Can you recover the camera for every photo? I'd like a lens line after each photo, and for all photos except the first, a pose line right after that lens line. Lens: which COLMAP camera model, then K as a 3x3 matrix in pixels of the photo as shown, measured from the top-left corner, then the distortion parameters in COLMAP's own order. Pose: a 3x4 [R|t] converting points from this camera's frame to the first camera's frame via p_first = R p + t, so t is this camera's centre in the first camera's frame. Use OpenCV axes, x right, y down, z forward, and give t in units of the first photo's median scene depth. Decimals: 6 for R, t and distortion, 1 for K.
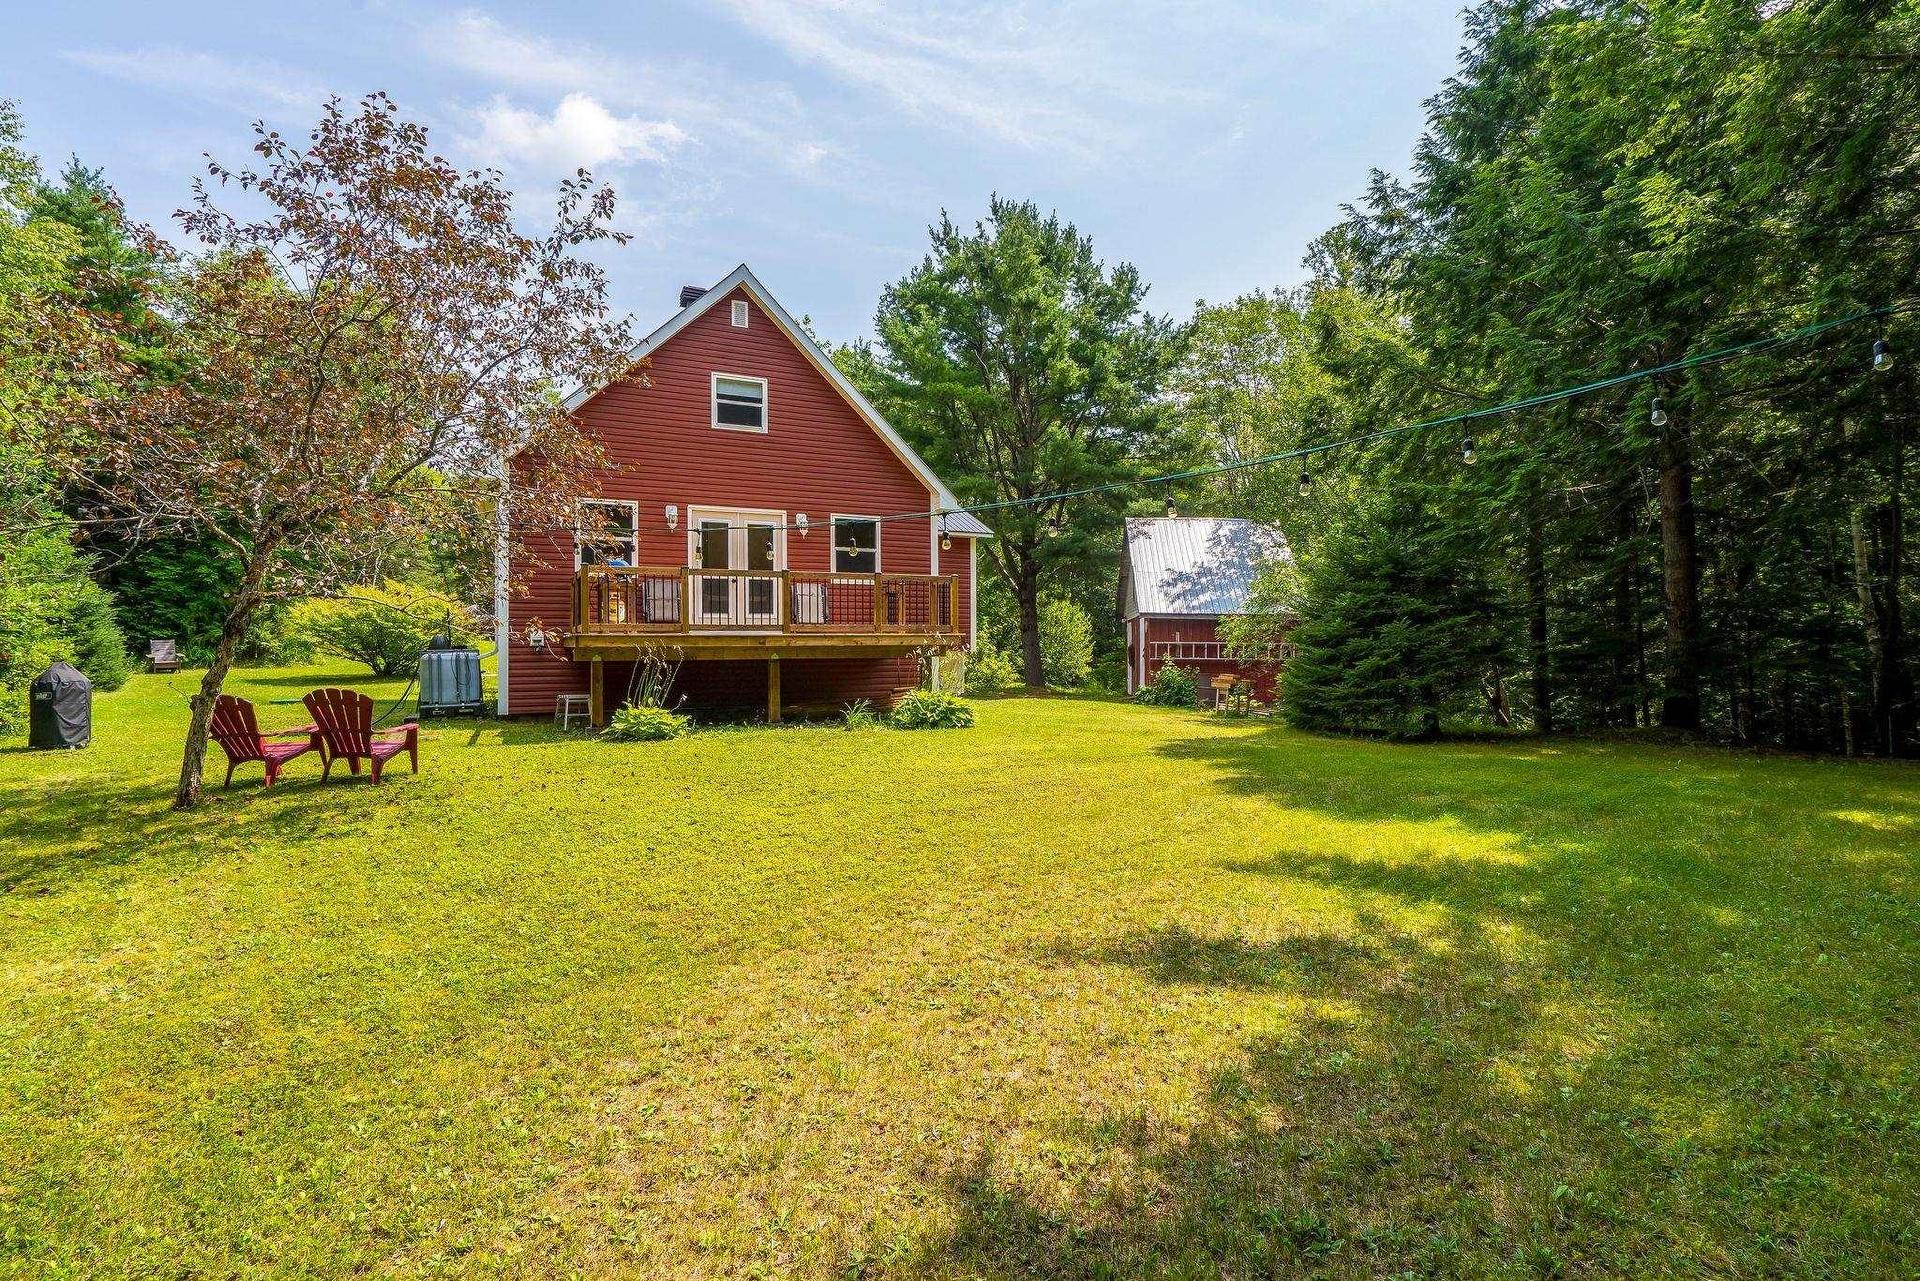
lens RADIAL K [[878.5, 0, 960.5], [0, 878.5, 627.3], [0, 0, 1]] dist [-0.006281, 0.000036]
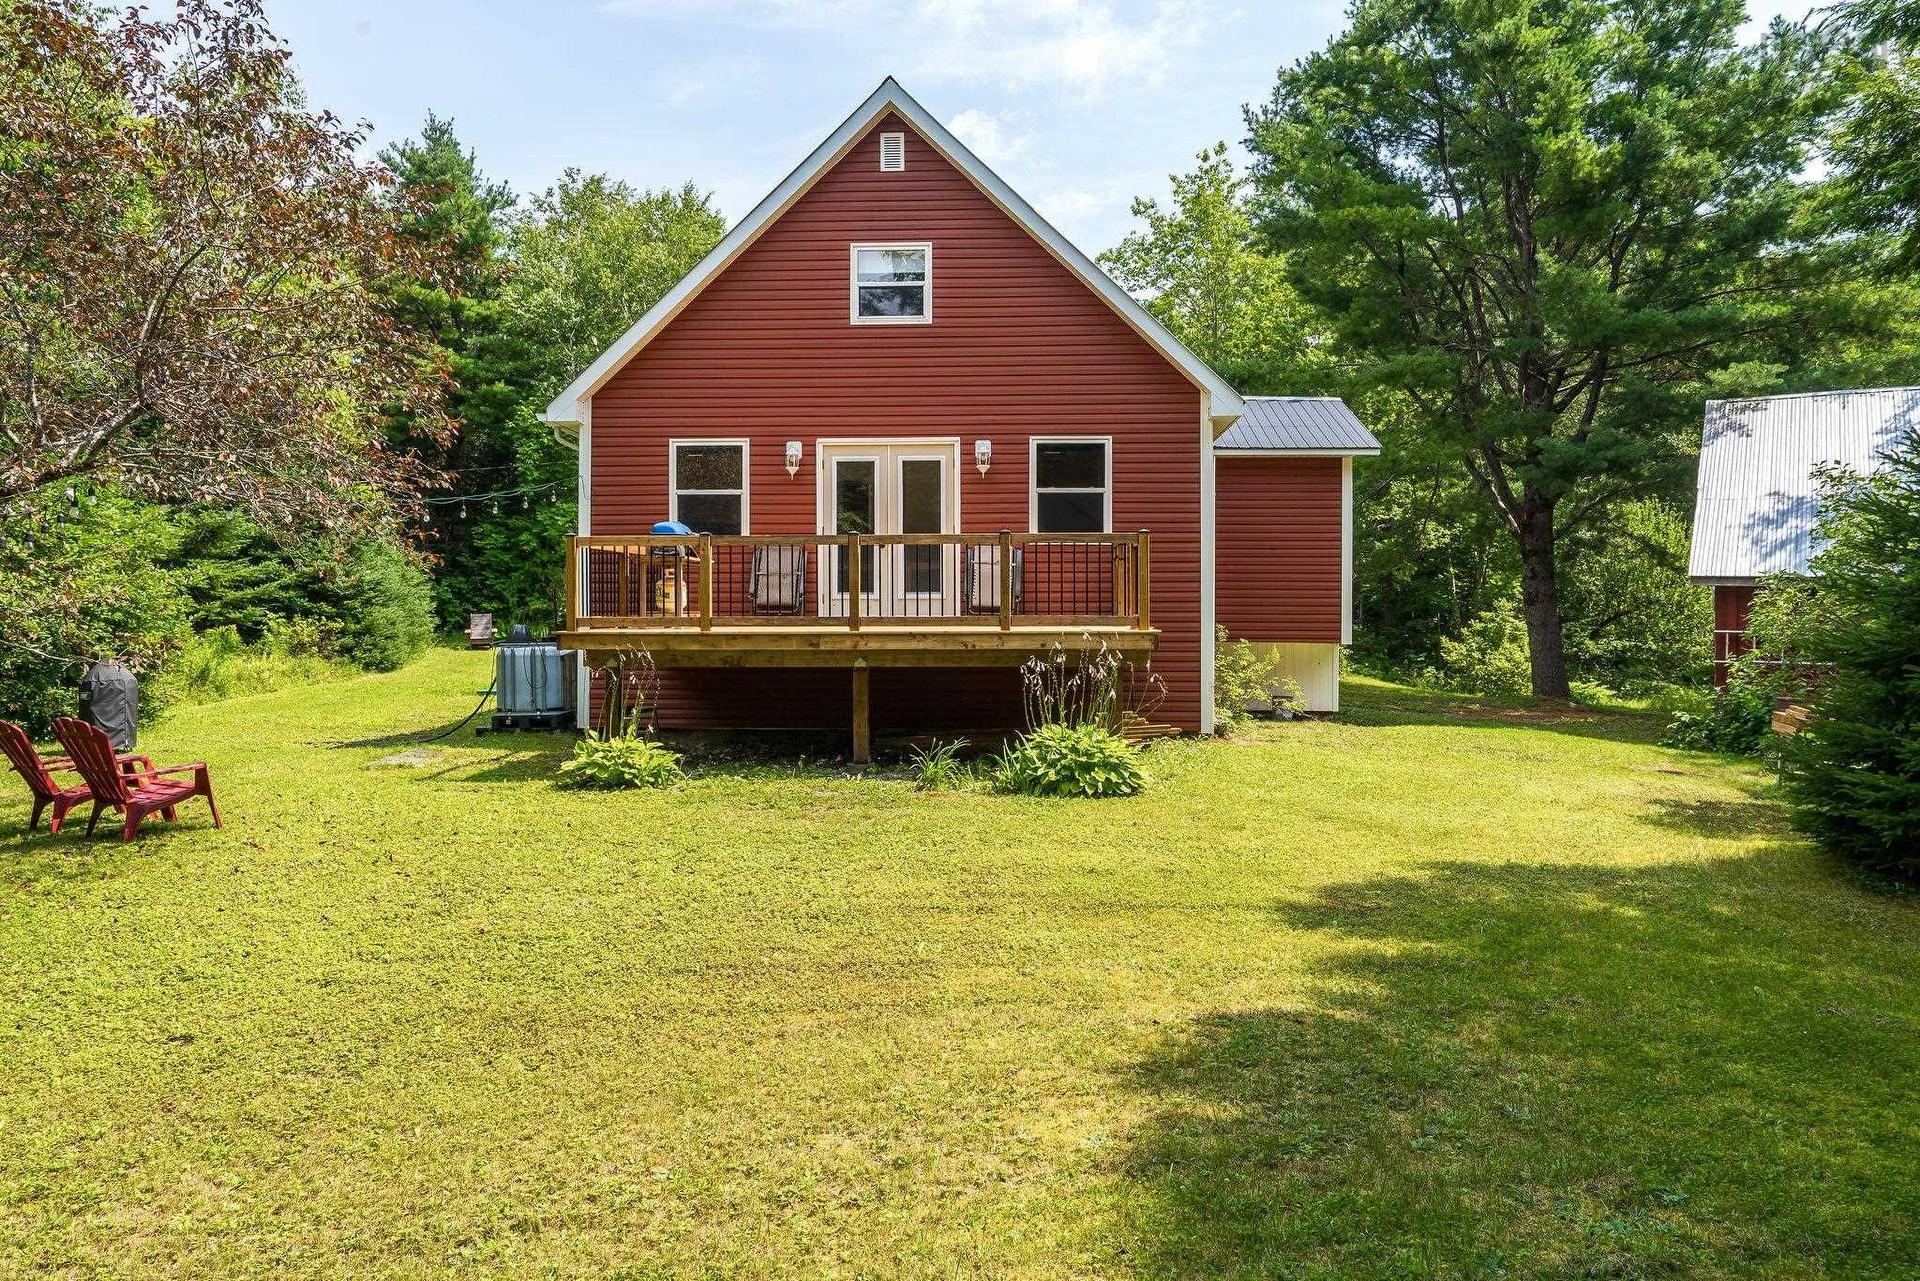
lens RADIAL K [[1186.2, 0, 959.9], [0, 1186.2, 594.9], [0, 0, 1]] dist [0.004186, 0.001810]
pose [[0.878093, -0.001498, -0.478488, 0.232349], [0.005884, 0.999953, 0.007669, -0.020285], [0.478455, -0.009550, 0.878060, 0.211661]]
